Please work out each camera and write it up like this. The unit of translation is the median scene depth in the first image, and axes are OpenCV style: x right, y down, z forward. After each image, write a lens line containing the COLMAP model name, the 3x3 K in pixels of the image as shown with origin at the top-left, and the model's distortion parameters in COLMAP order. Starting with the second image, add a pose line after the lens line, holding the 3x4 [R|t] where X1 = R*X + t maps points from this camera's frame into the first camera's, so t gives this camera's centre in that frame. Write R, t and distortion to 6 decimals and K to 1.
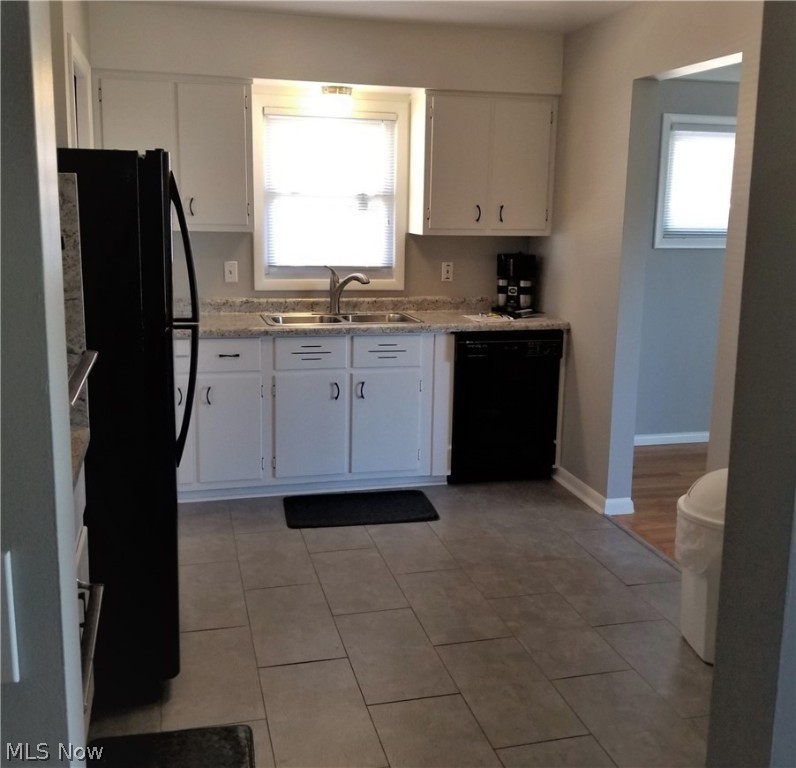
lens RADIAL K [[889.1, 0, 412.6], [0, 889.1, 359.5], [0, 0, 1]] dist [0.162690, -0.398033]
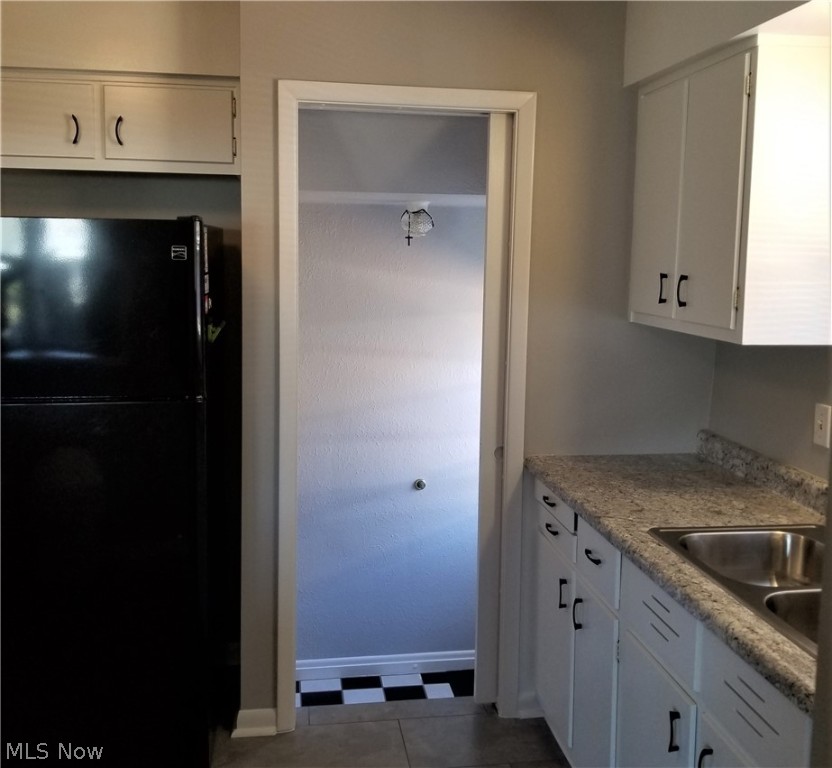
lens RADIAL K [[888.7, 0, 418.3], [0, 888.7, 337.1], [0, 0, 1]] dist [0.104838, -0.223629]
pose [[-0.102223, 0.073360, -0.992053, 0.305554], [-0.191910, 0.977088, 0.092028, -0.148695], [0.976074, 0.199792, -0.085803, 0.822473]]
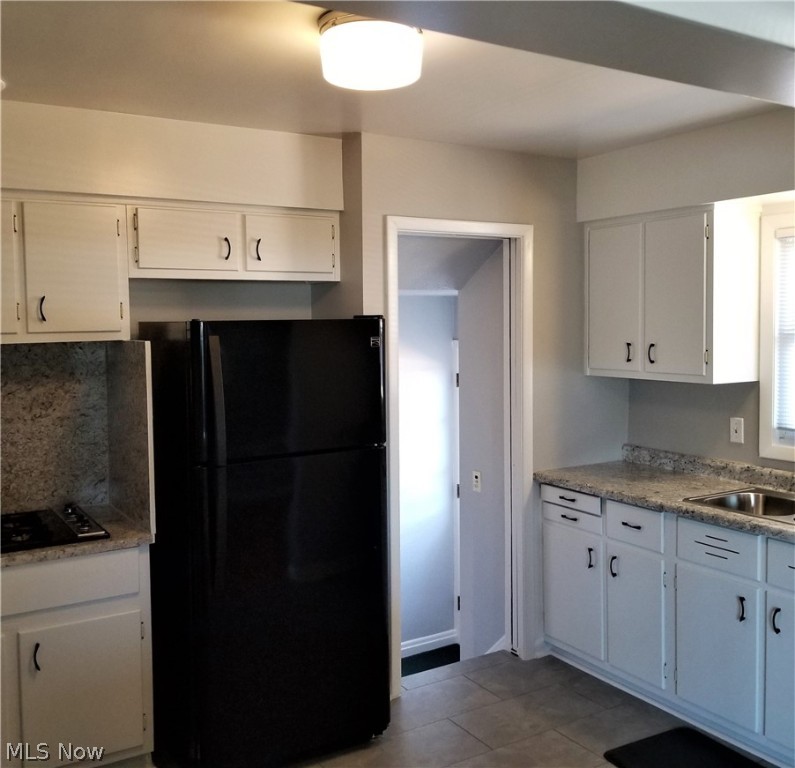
lens RADIAL K [[823.9, 0, 395.1], [0, 823.9, 358.3], [0, 0, 1]] dist [0.138309, -0.259075]
pose [[0.287370, 0.019311, -0.957625, 0.442449], [-0.149928, 0.988379, -0.025060, -0.097481], [0.946013, 0.150777, 0.286926, 0.477727]]
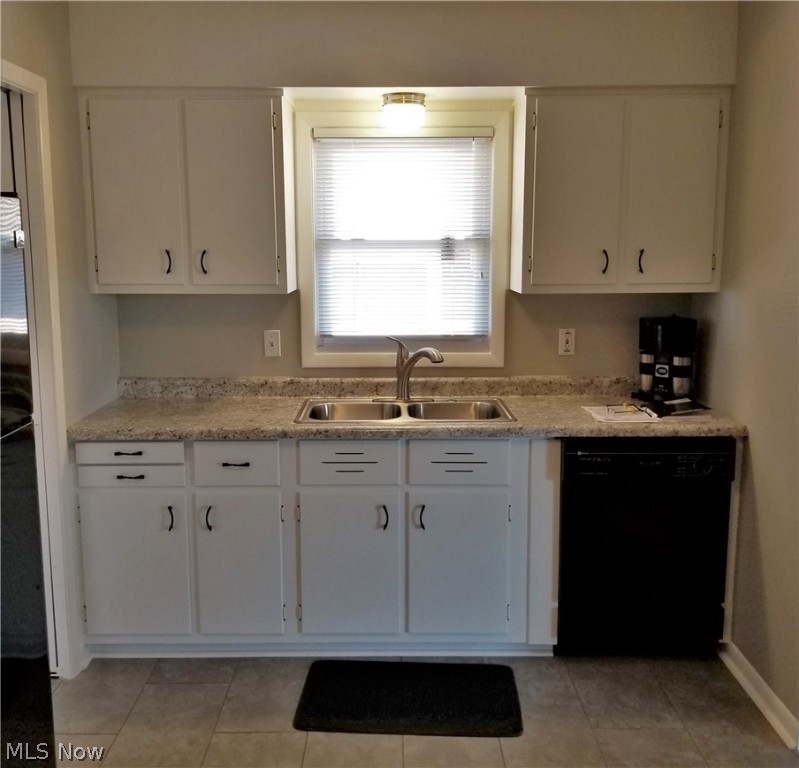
lens RADIAL K [[848.8, 0, 390.1], [0, 848.8, 362.6], [0, 0, 1]] dist [0.116138, -0.247365]
pose [[0.965801, 0.013727, -0.258922, 0.085067], [-0.022352, 0.999288, -0.030397, -0.061791], [0.258320, 0.035145, 0.965420, 0.322742]]
